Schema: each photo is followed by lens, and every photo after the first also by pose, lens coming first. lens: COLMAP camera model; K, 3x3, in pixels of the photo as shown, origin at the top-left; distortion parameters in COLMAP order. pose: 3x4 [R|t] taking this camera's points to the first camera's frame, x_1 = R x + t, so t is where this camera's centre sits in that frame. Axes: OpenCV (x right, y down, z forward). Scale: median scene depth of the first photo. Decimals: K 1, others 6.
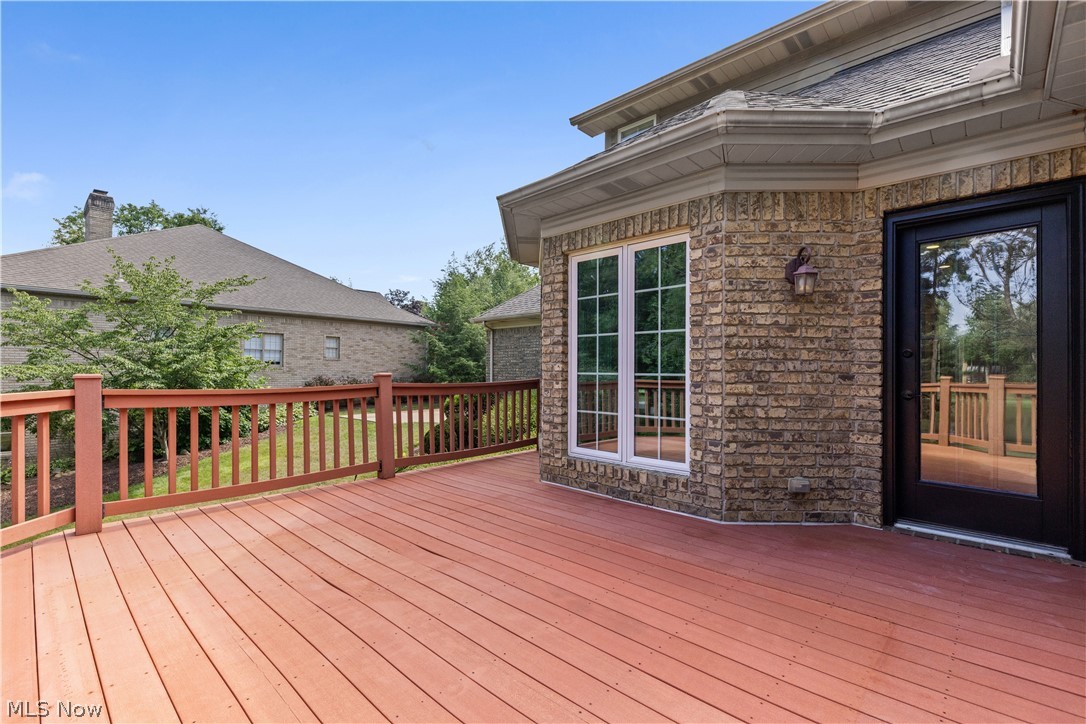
lens RADIAL K [[482.4, 0, 541.7], [0, 482.4, 370.2], [0, 0, 1]] dist [0.002609, 0.000254]
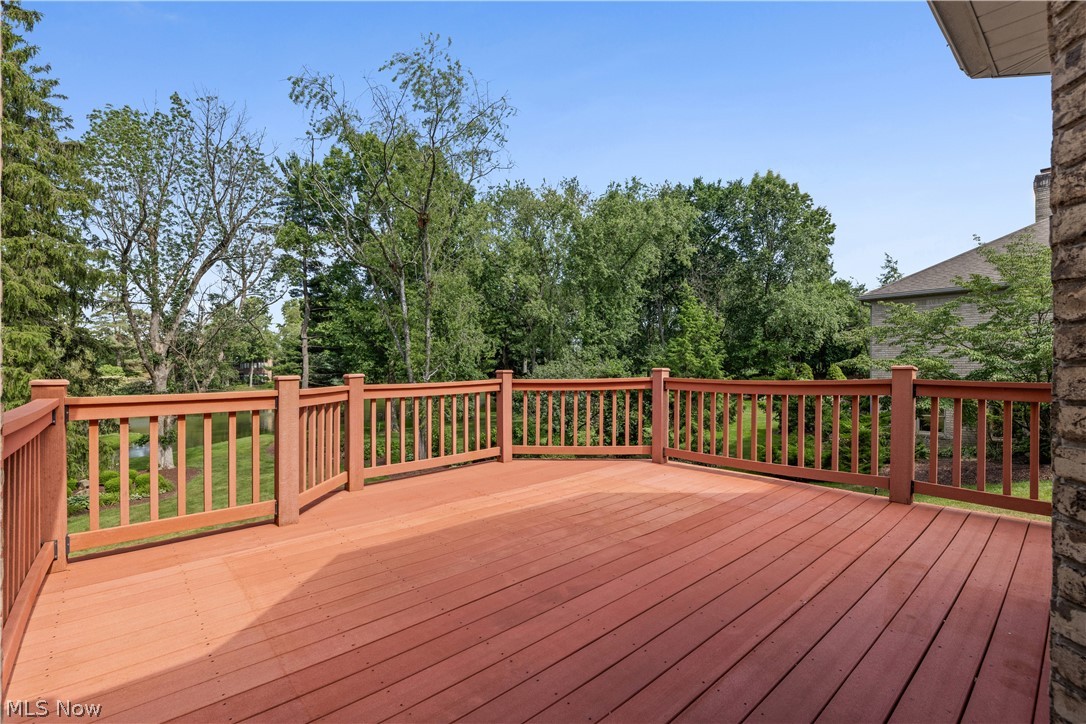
lens RADIAL K [[482.4, 0, 541.6], [0, 482.4, 365.7], [0, 0, 1]] dist [0.002609, 0.000254]
pose [[-0.098325, 0.002191, -0.995152, 0.699408], [0.010510, 0.999944, 0.001163, -0.005436], [0.995099, -0.010344, -0.098343, 0.689325]]
